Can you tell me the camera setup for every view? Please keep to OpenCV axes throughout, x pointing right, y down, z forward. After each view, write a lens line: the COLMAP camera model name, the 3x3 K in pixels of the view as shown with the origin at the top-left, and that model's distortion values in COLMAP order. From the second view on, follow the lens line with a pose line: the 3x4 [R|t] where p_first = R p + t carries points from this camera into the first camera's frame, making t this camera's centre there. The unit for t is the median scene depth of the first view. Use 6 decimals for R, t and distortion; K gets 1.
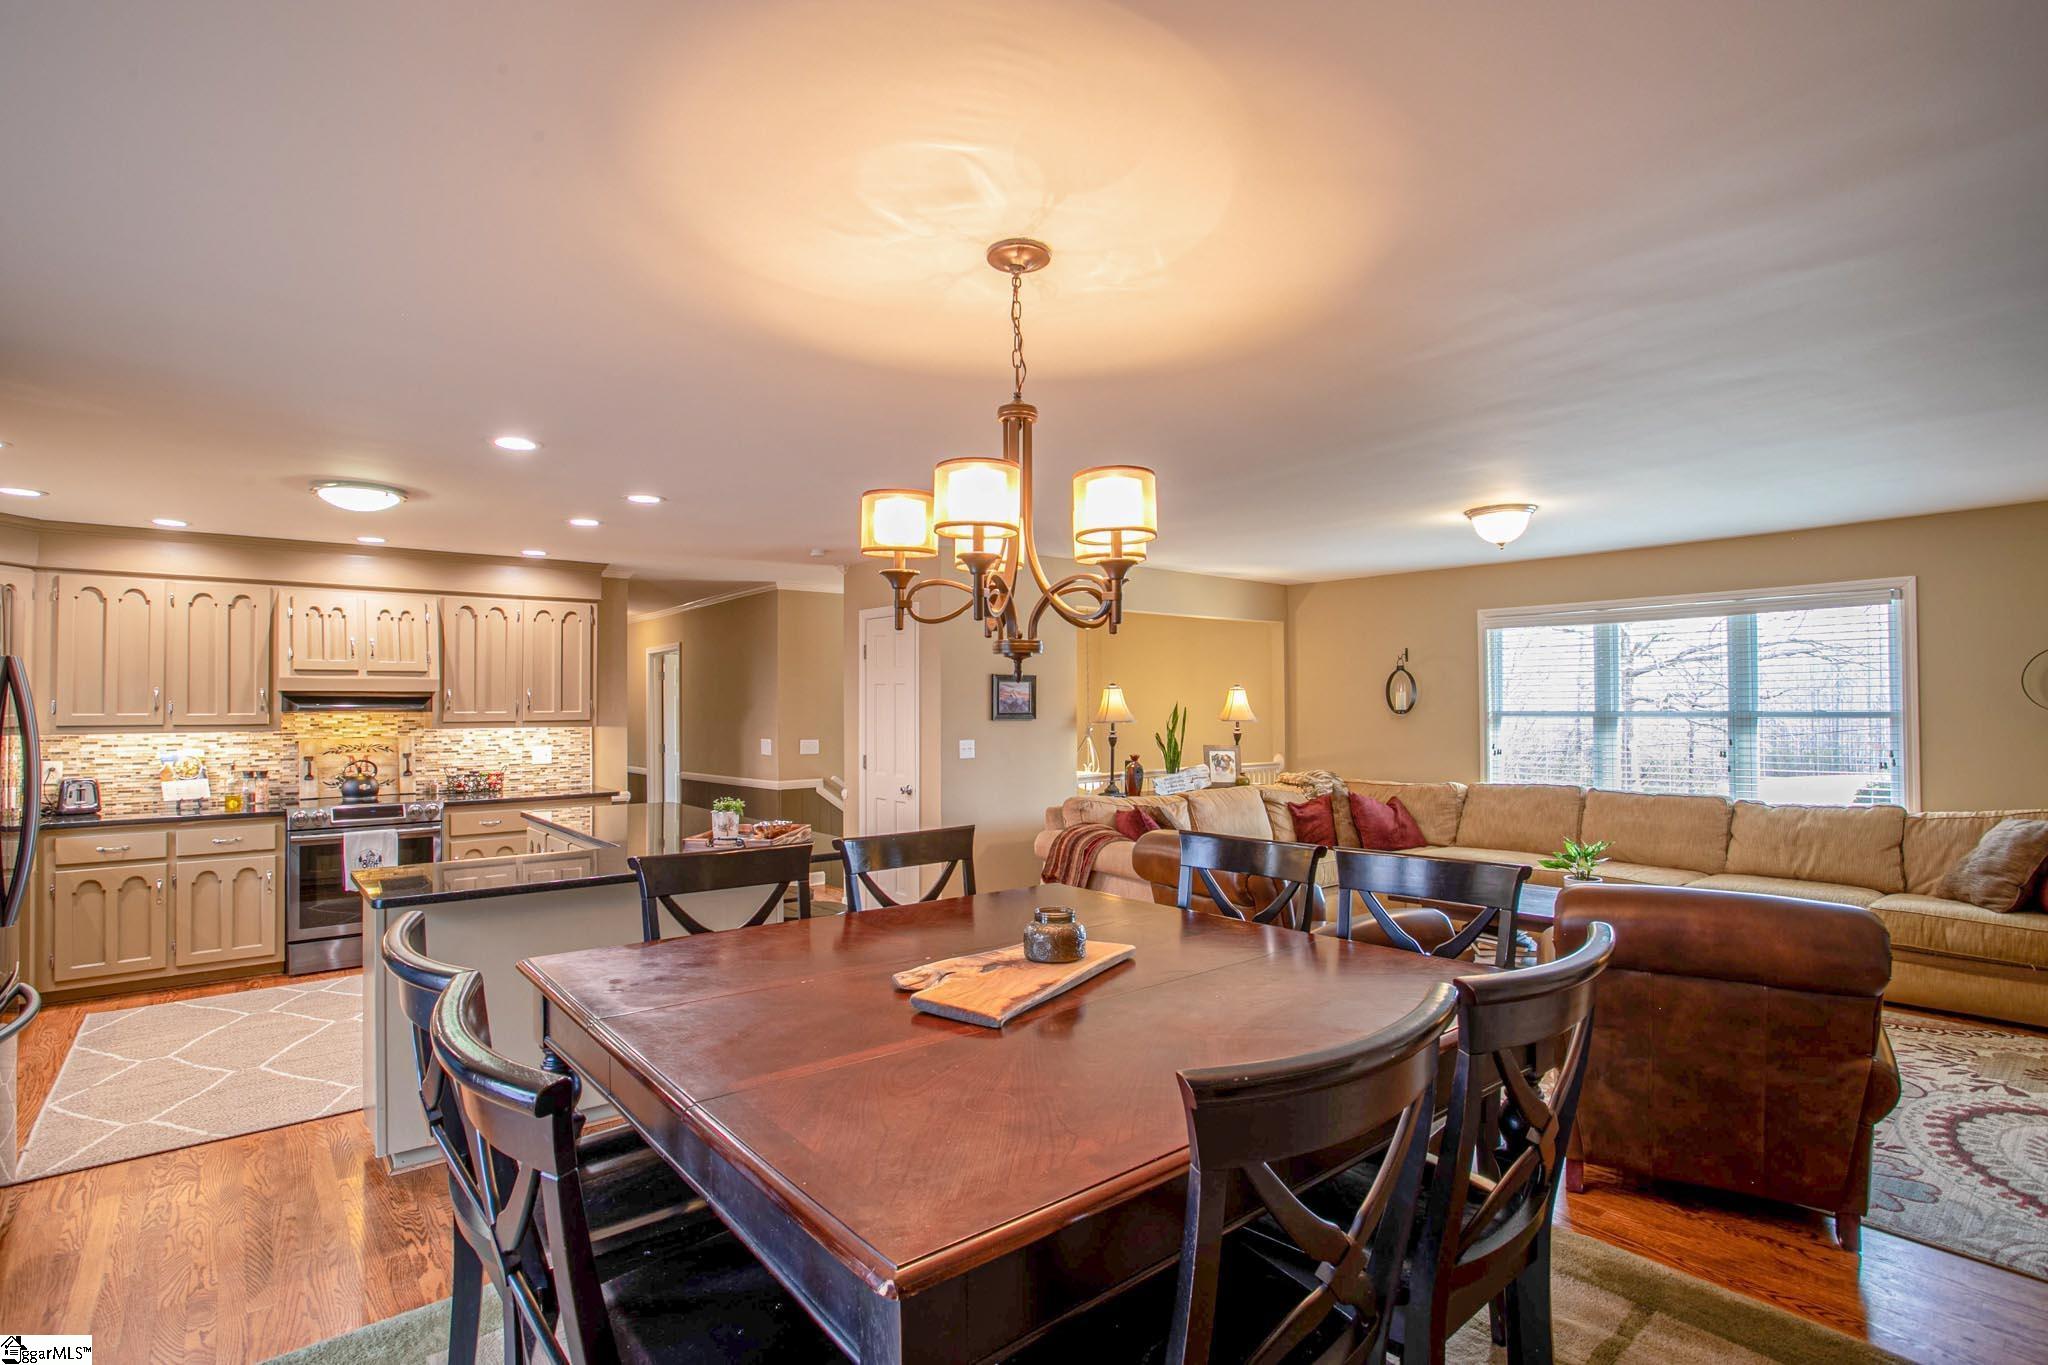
lens RADIAL K [[1006.5, 0, 1023.6], [0, 1006.5, 682.2], [0, 0, 1]] dist [-0.053013, 0.017341]
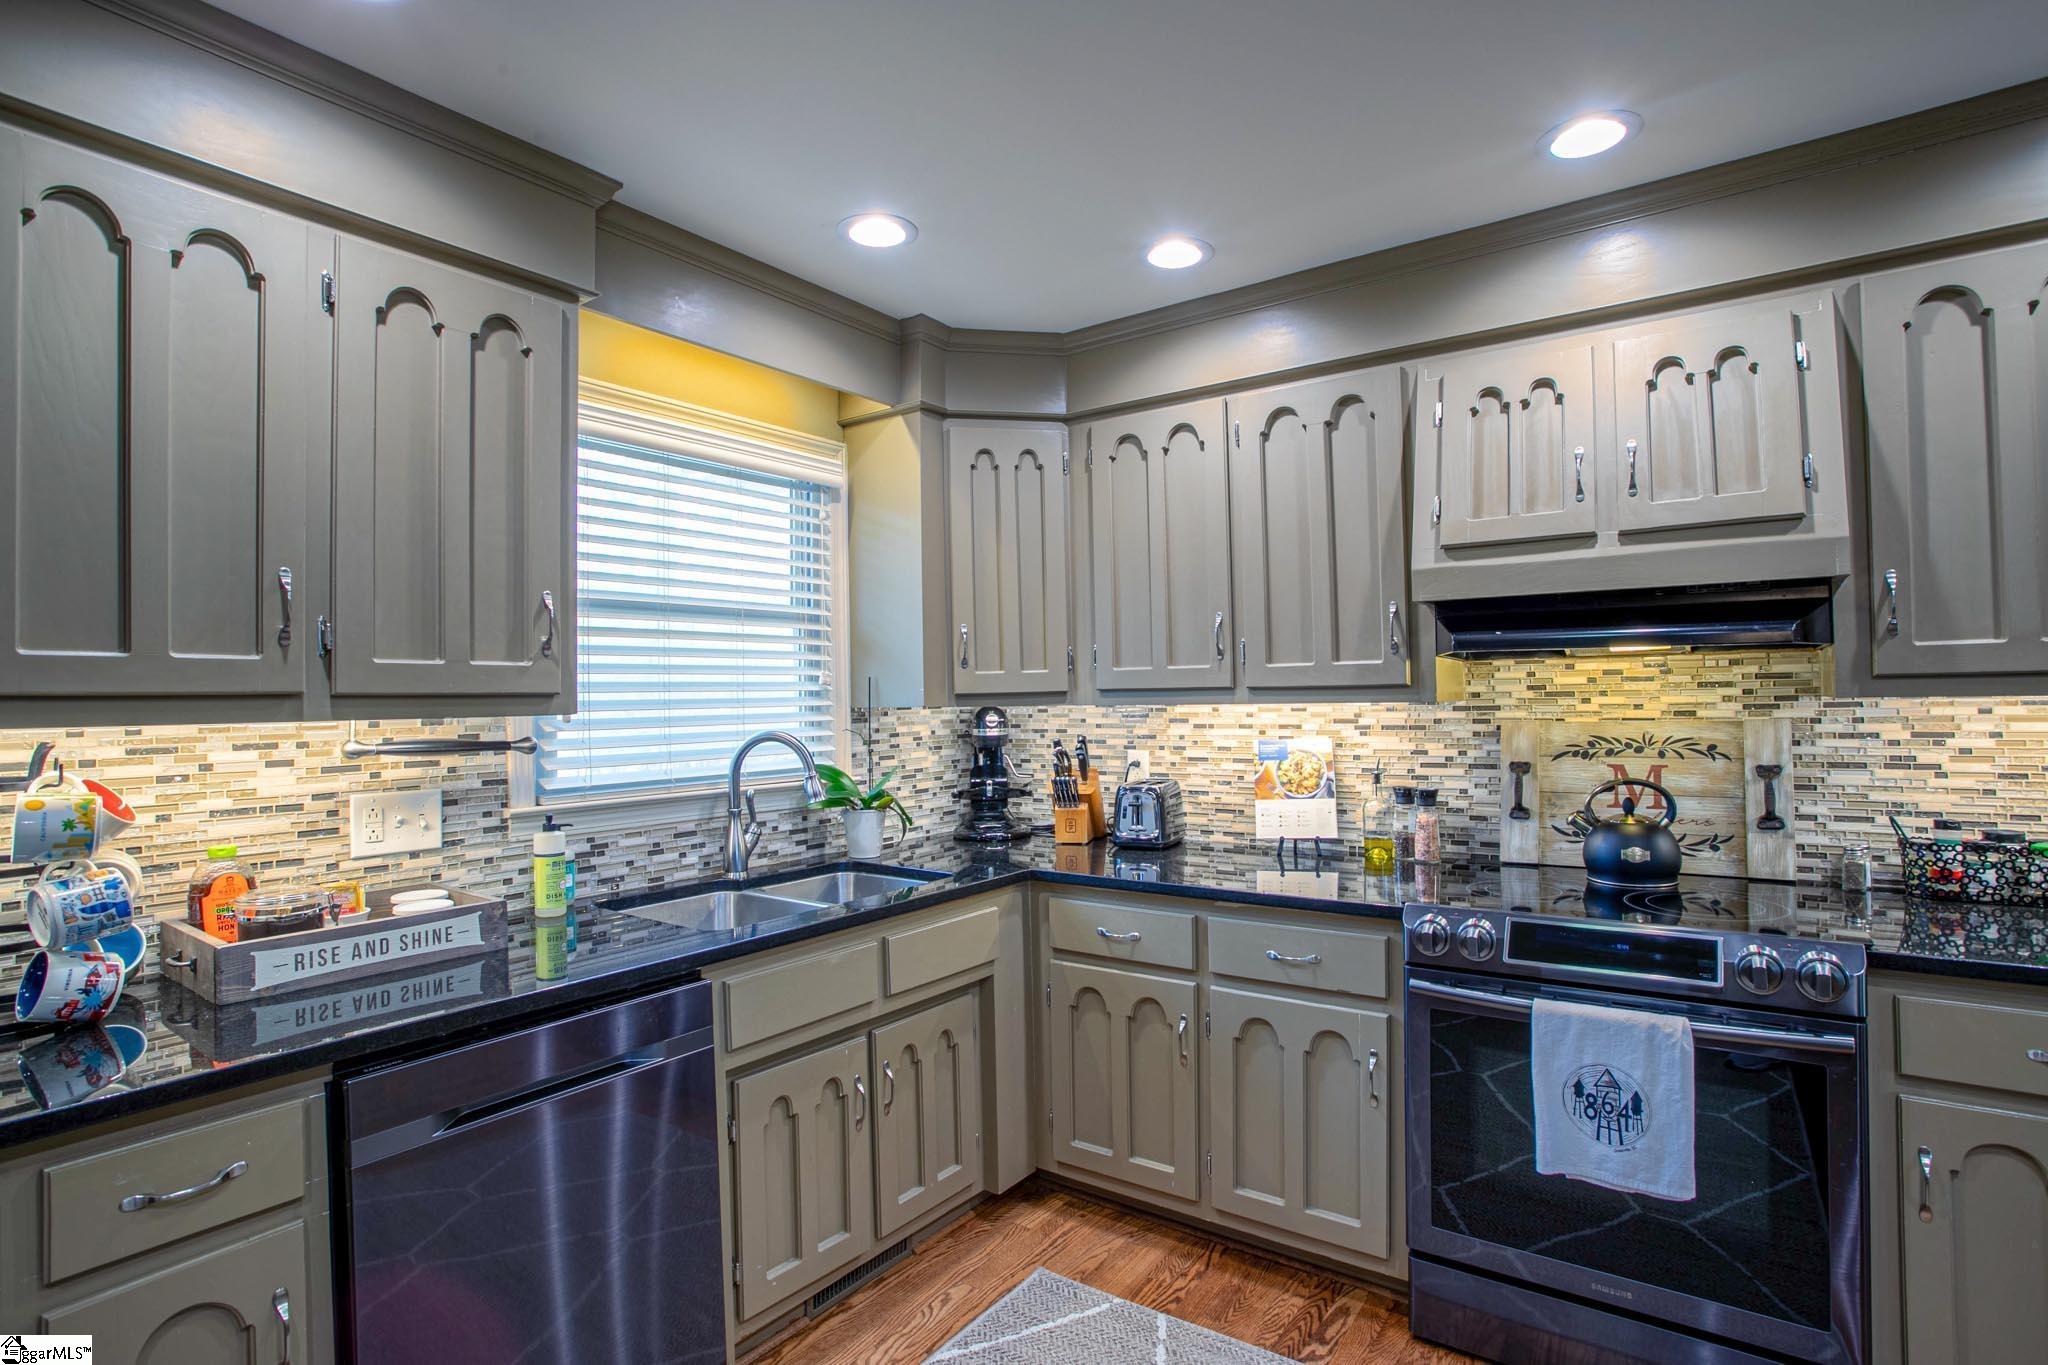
lens RADIAL K [[1006.5, 0, 1036.2], [0, 1006.5, 678.9], [0, 0, 1]] dist [-0.053013, 0.017341]
pose [[0.268685, -0.016474, -0.963087, -0.373828], [0.035739, 0.999336, -0.007124, 0.035759], [0.962565, -0.032506, 0.269095, 0.688473]]
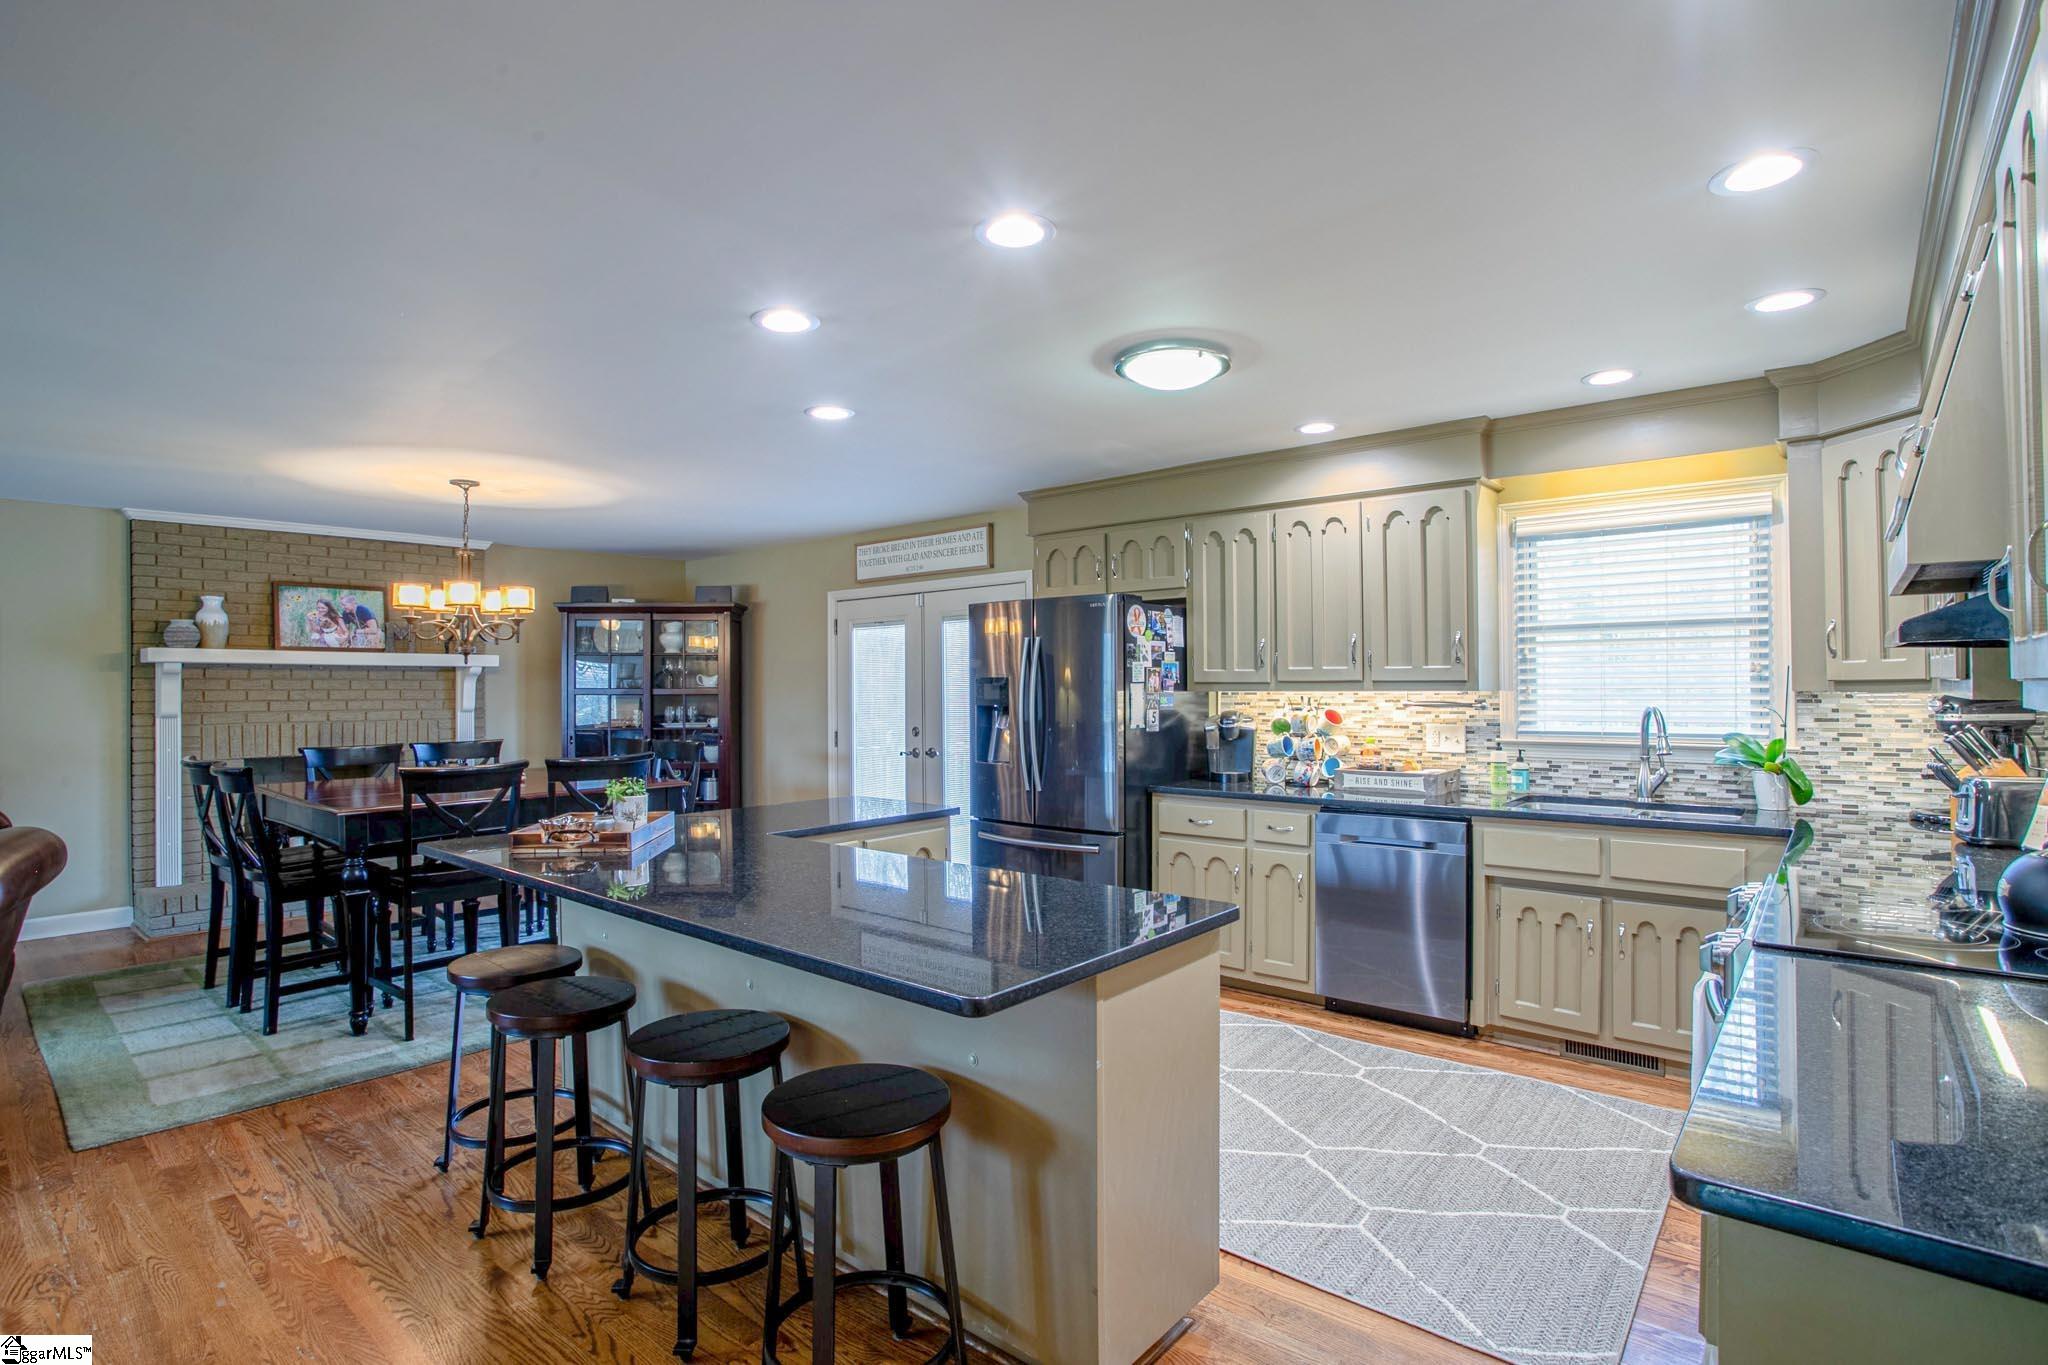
lens RADIAL K [[1006.5, 0, 1044.1], [0, 1006.5, 696.7], [0, 0, 1]] dist [-0.053013, 0.017341]
pose [[-0.983249, 0.016009, -0.181563, -0.324842], [0.017708, 0.999813, -0.007740, 0.043661], [0.181405, -0.010826, -0.983349, 1.250133]]
